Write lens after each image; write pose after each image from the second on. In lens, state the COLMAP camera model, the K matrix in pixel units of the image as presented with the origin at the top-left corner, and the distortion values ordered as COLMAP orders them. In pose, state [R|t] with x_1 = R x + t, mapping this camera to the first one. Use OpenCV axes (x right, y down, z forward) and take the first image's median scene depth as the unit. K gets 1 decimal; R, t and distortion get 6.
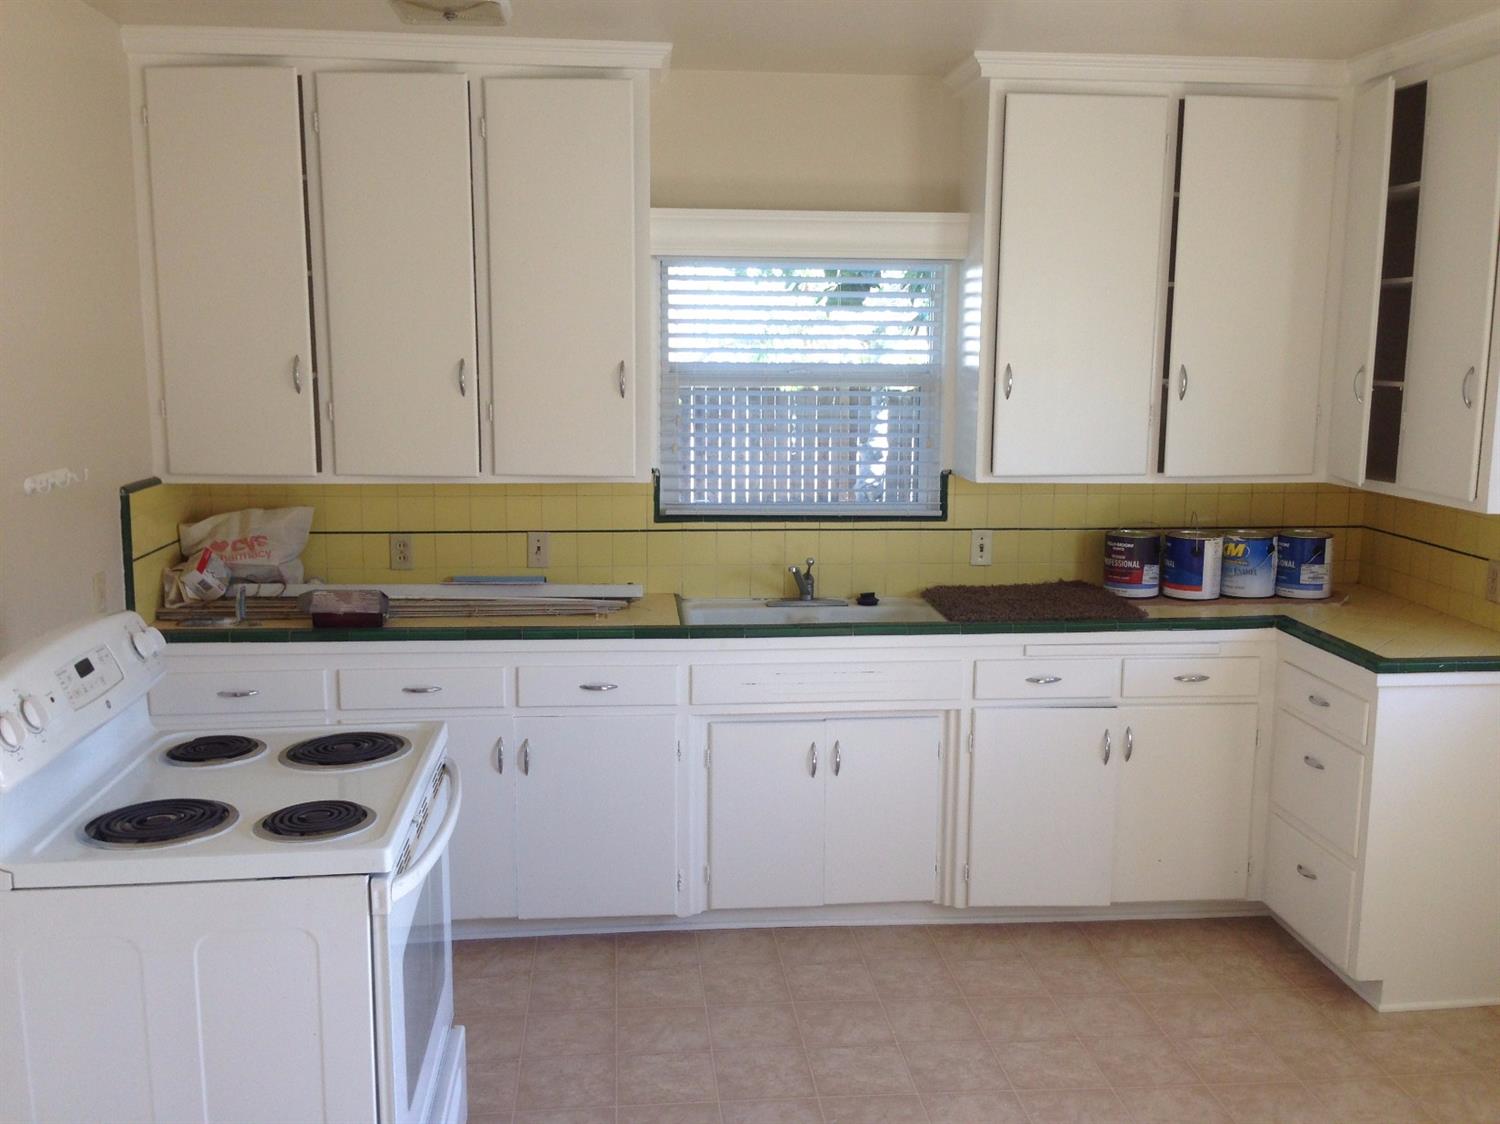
lens RADIAL K [[1407.5, 0, 747.4], [0, 1407.5, 607.9], [0, 0, 1]] dist [0.061265, 0.000000]
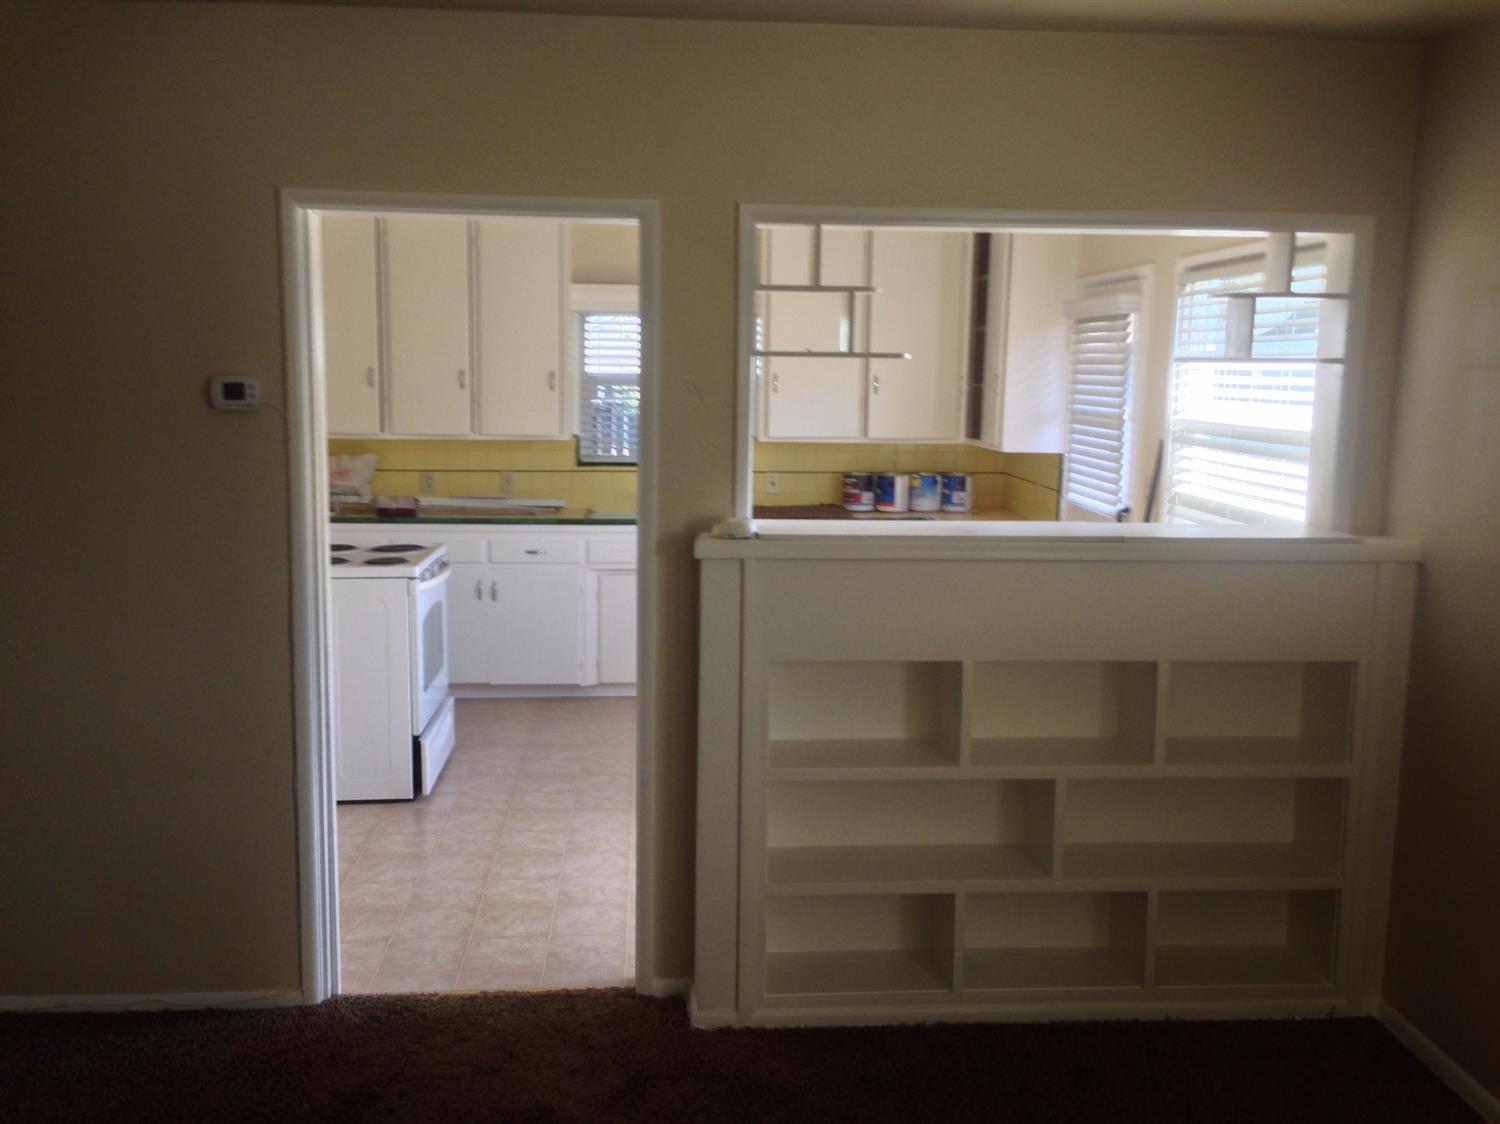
lens RADIAL K [[1407.5, 0, 748.0], [0, 1407.5, 559.5], [0, 0, 1]] dist [0.061265, 0.000000]
pose [[0.999720, 0.005580, -0.022980, 0.186120], [-0.006609, 0.998968, -0.044941, 0.130869], [0.022705, 0.045080, 0.998725, -0.705358]]
